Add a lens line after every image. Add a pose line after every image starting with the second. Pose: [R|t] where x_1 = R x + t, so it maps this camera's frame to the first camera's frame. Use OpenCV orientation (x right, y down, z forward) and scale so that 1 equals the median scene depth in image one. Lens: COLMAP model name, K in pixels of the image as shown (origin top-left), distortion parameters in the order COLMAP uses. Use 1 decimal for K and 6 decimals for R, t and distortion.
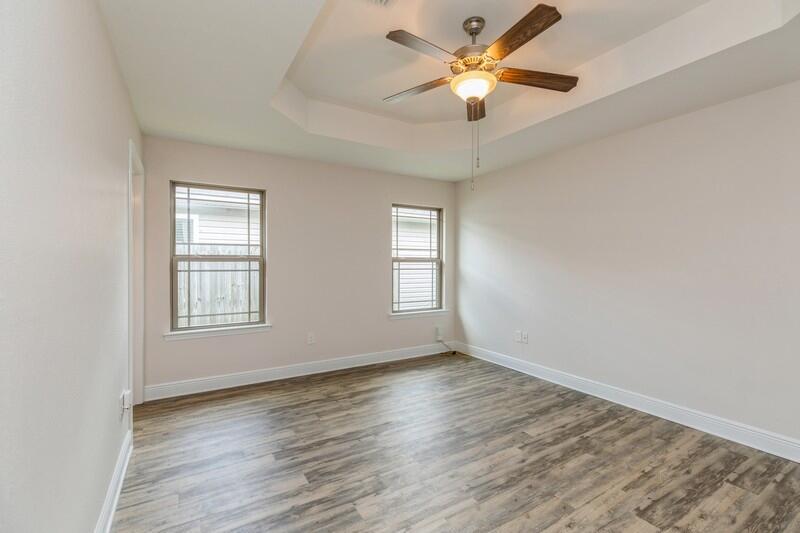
lens RADIAL K [[358.7, 0, 401.3], [0, 358.7, 267.4], [0, 0, 1]] dist [0.008550, -0.001171]
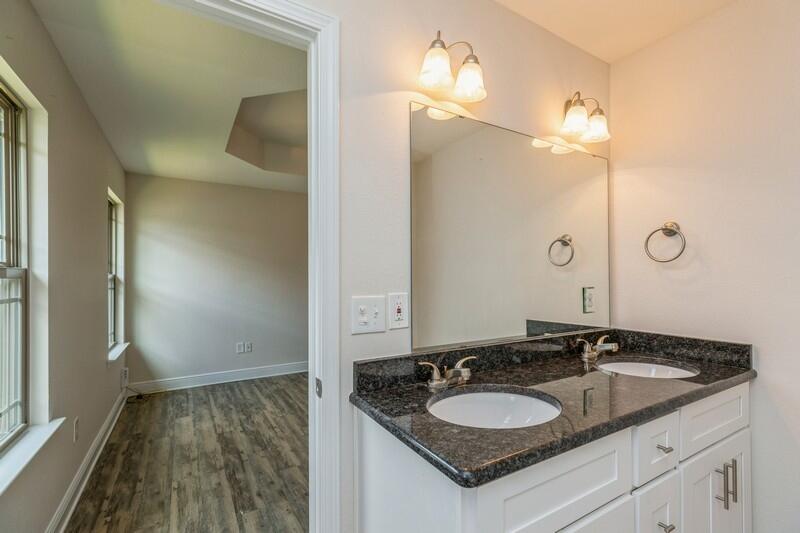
lens RADIAL K [[358.7, 0, 398.6], [0, 358.7, 274.0], [0, 0, 1]] dist [0.008550, -0.001171]
pose [[0.015065, 0.006677, 0.999864, -0.810424], [0.020874, 0.999758, -0.006991, -0.010255], [-0.999669, 0.020976, 0.014922, 0.565040]]
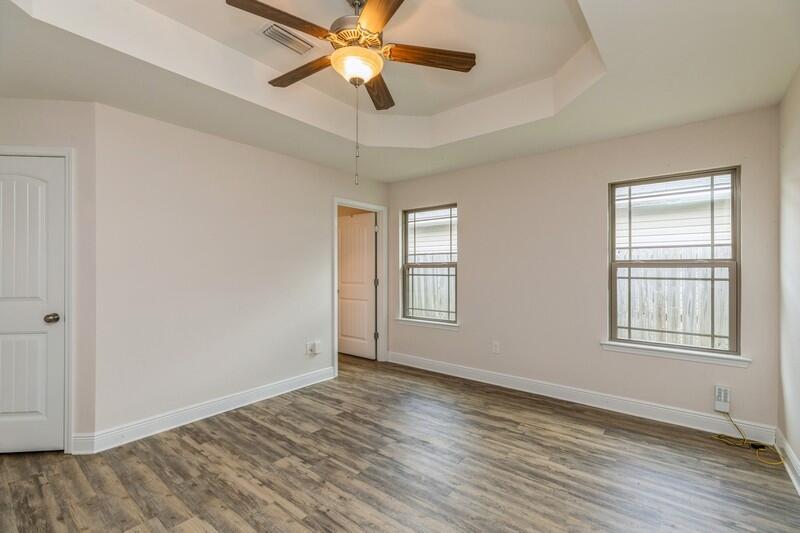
lens RADIAL K [[358.7, 0, 397.9], [0, 358.7, 268.7], [0, 0, 1]] dist [0.008550, -0.001171]
pose [[0.326980, -0.001805, -0.945030, 0.606022], [-0.009815, 0.999938, -0.005306, -0.005594], [0.944980, 0.011010, 0.326942, 0.466196]]
